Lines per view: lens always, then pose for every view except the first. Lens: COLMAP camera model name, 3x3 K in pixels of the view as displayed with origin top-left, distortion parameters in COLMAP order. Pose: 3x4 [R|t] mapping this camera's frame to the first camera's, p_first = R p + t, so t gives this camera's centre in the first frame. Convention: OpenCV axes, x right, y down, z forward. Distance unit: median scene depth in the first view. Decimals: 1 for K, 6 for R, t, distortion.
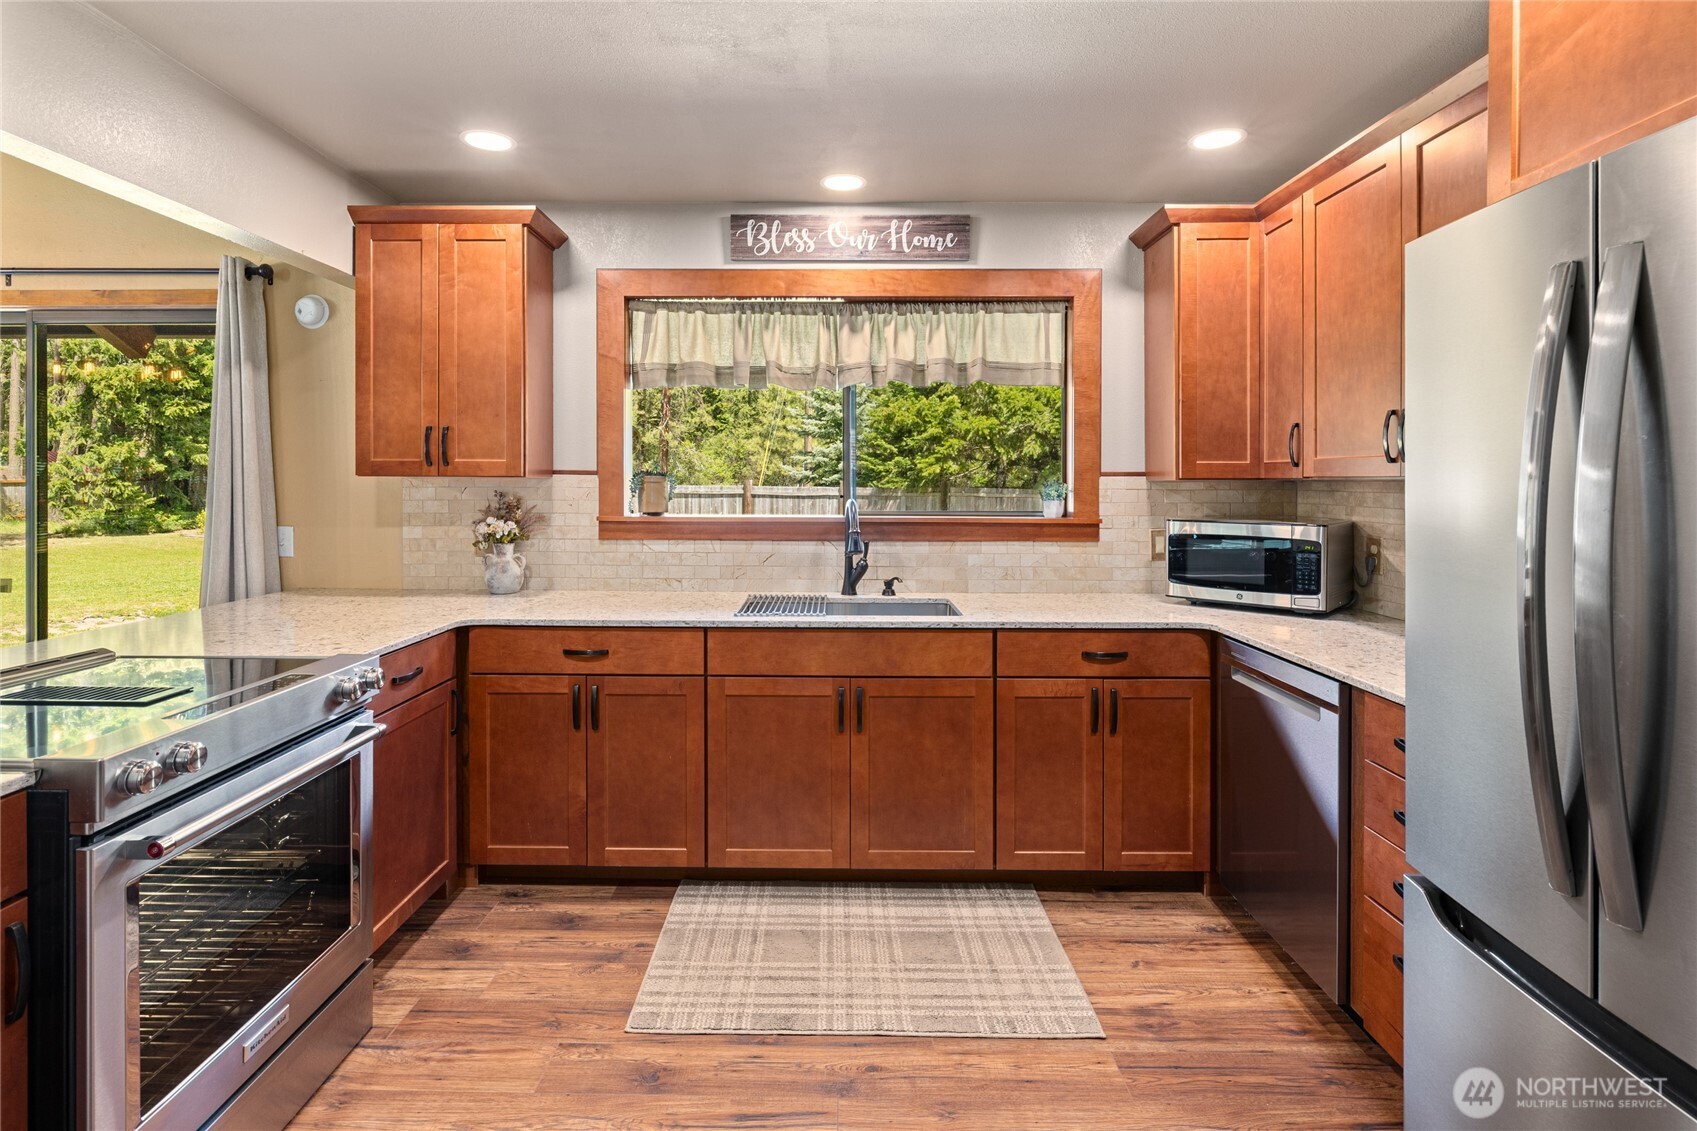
lens RADIAL K [[822.4, 0, 841.6], [0, 822.4, 485.5], [0, 0, 1]] dist [-0.008857, 0.001029]
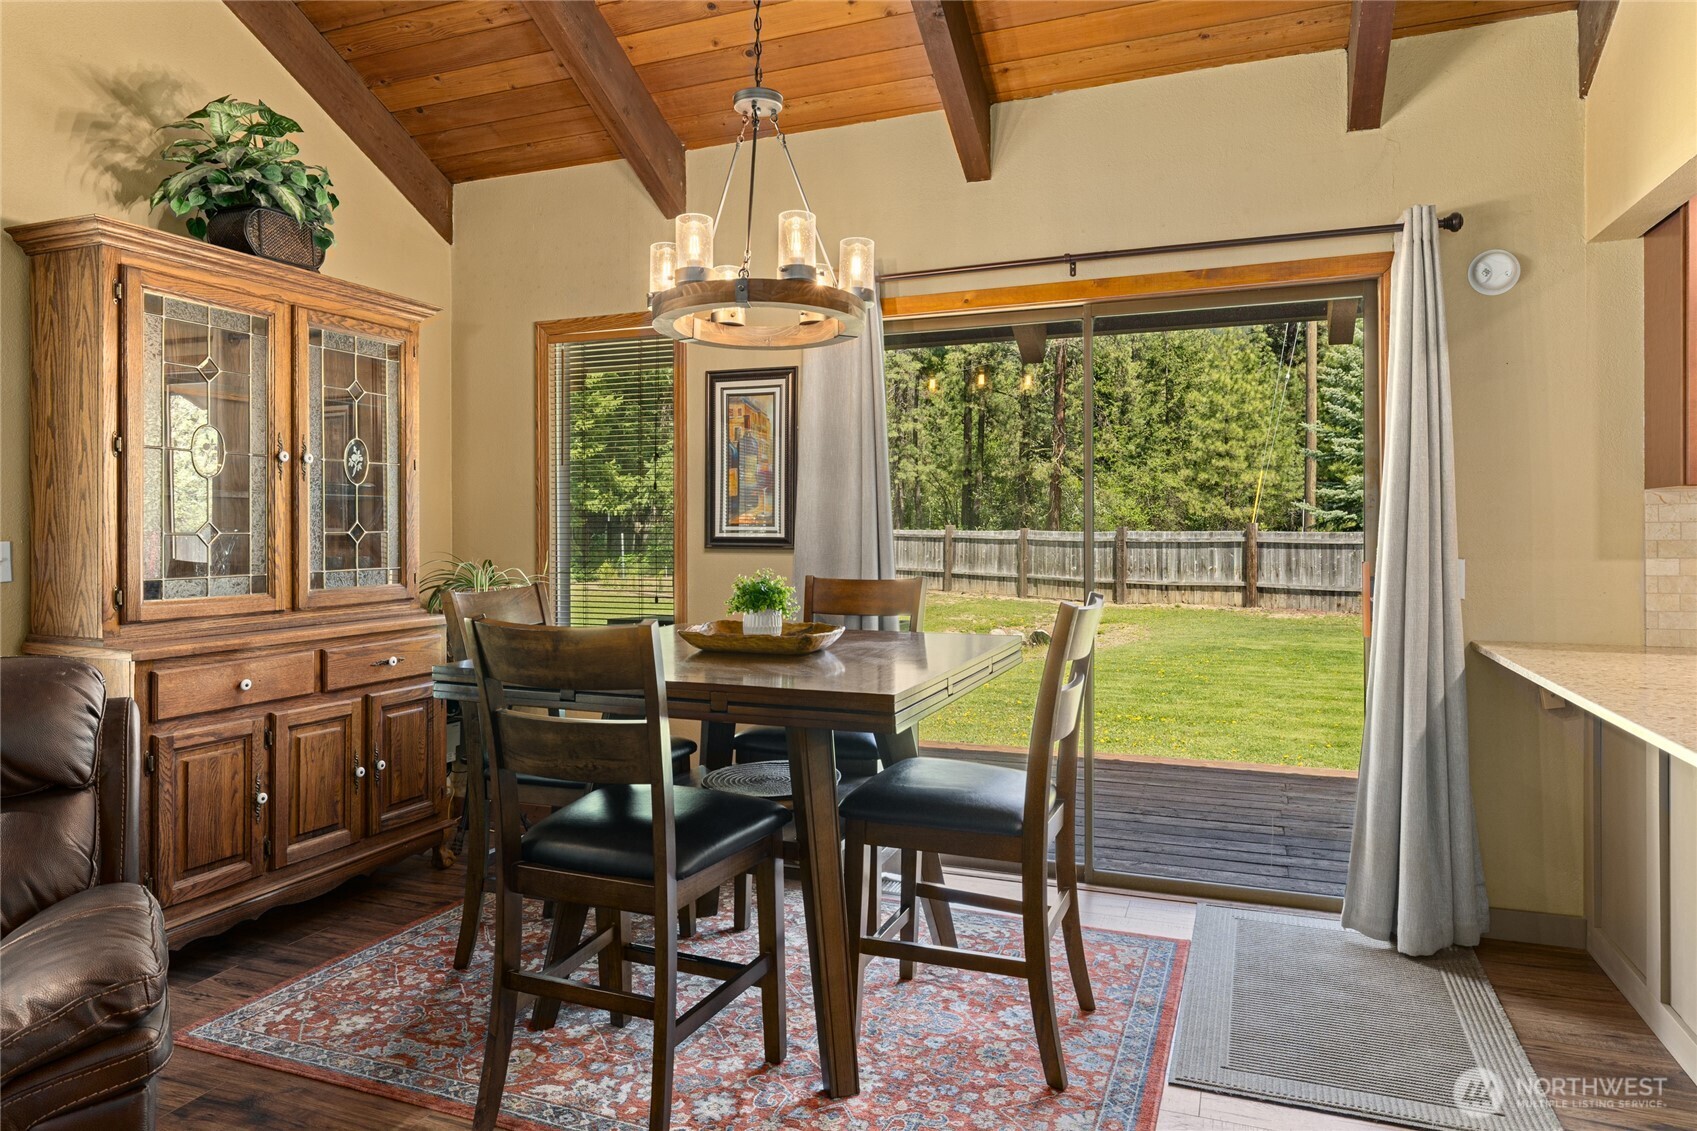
lens RADIAL K [[1062.8, 0, 834.2], [0, 1062.8, 532.5], [0, 0, 1]] dist [0.001775, 0.000023]
pose [[0.932076, -0.005769, -0.362217, -0.894902], [0.004553, 0.999981, -0.004212, 0.028707], [0.362234, 0.002277, 0.932084, -0.131146]]
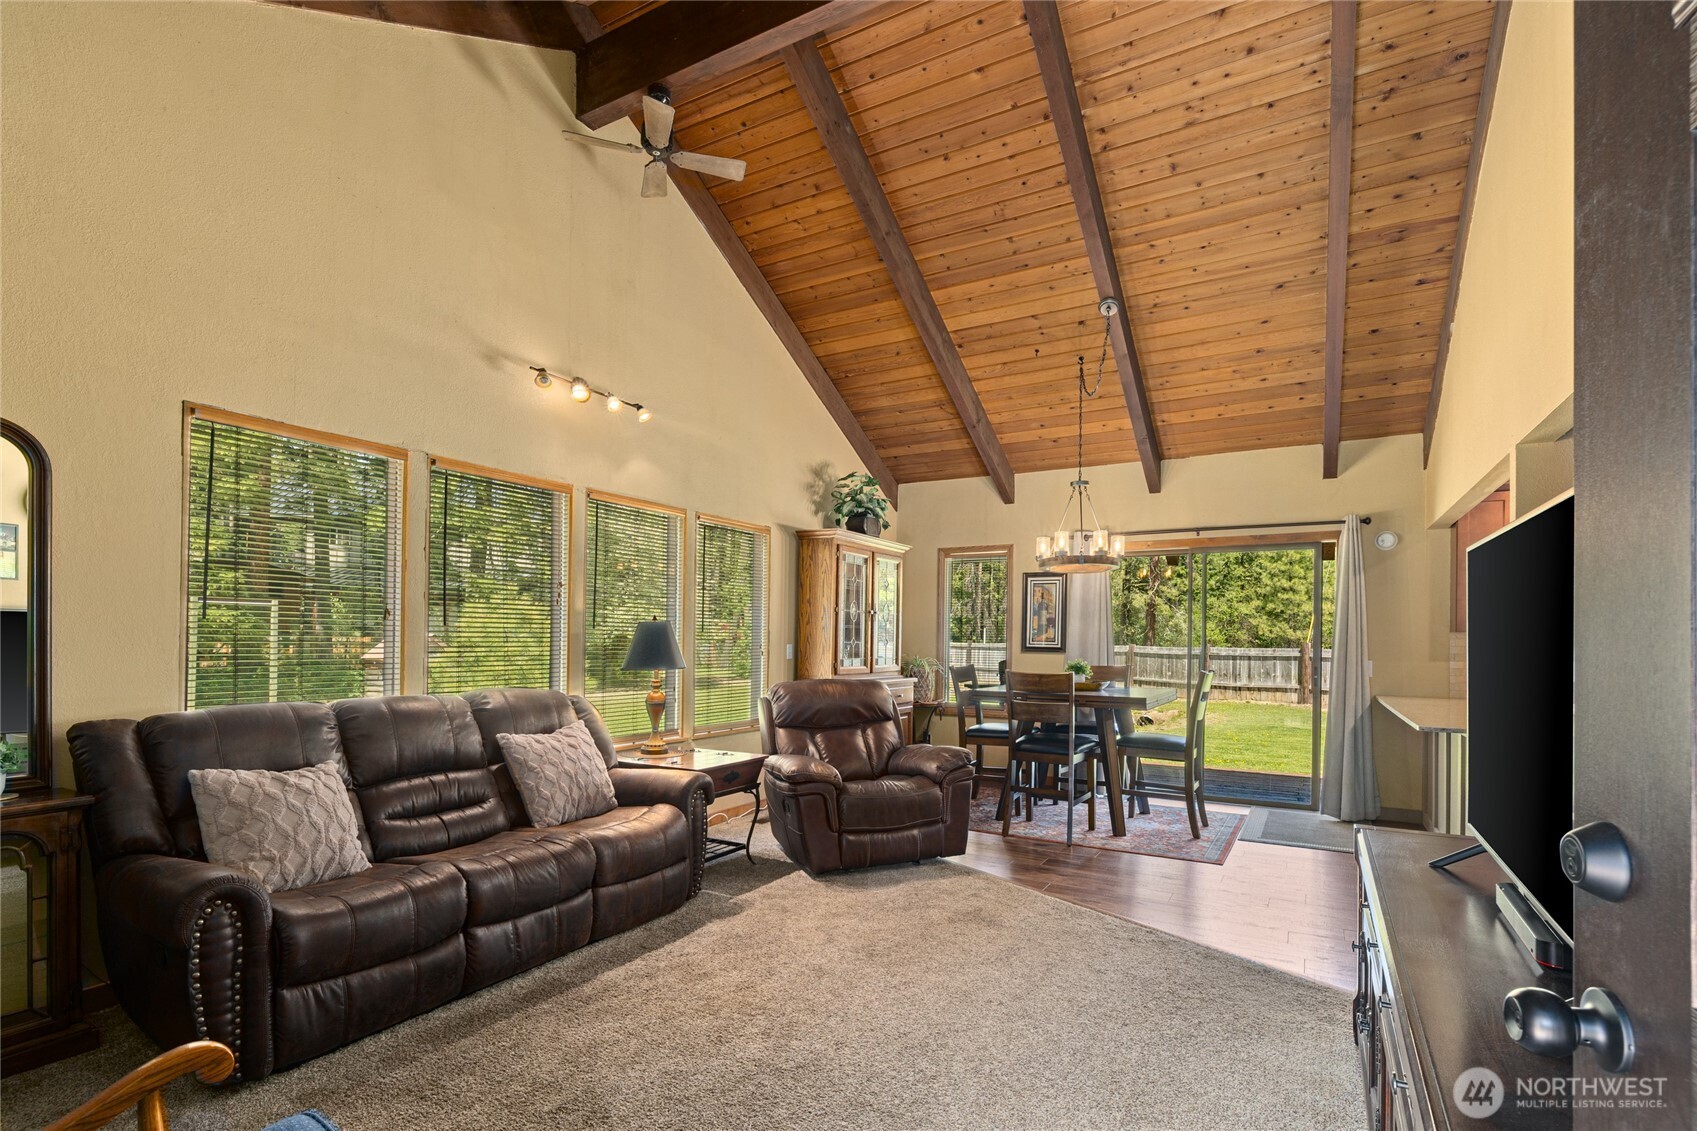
lens RADIAL K [[820.2, 0, 844.3], [0, 820.2, 639.0], [0, 0, 1]] dist [0.002692, 0.000113]
pose [[0.869139, 0.004752, -0.494546, -0.820593], [-0.011235, 0.999885, -0.010138, 0.036259], [0.494441, 0.014367, 0.869092, -1.203407]]
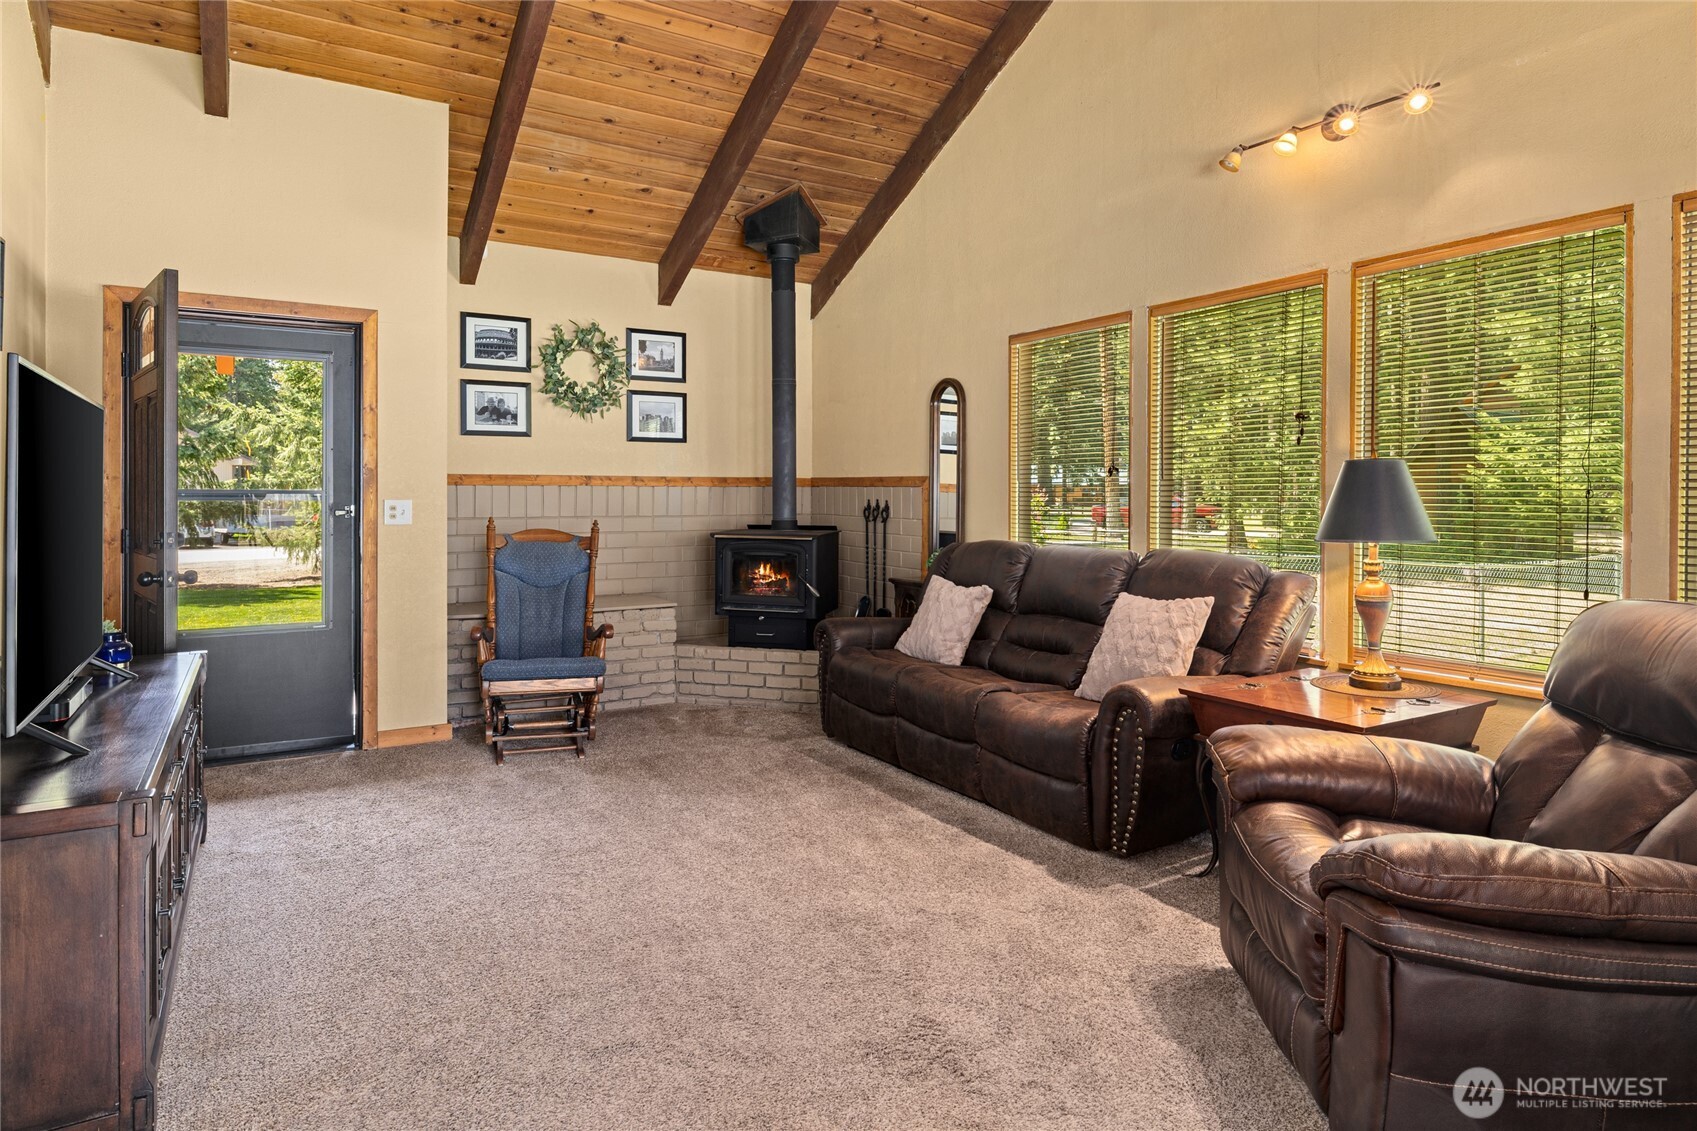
lens RADIAL K [[956.5, 0, 828.9], [0, 956.5, 501.9], [0, 0, 1]] dist [0.000691, -0.000818]
pose [[-0.860790, 0.000938, -0.508959, -0.840944], [-0.004874, 0.999937, 0.010085, 0.029392], [0.508937, 0.011162, -0.860732, 0.471252]]
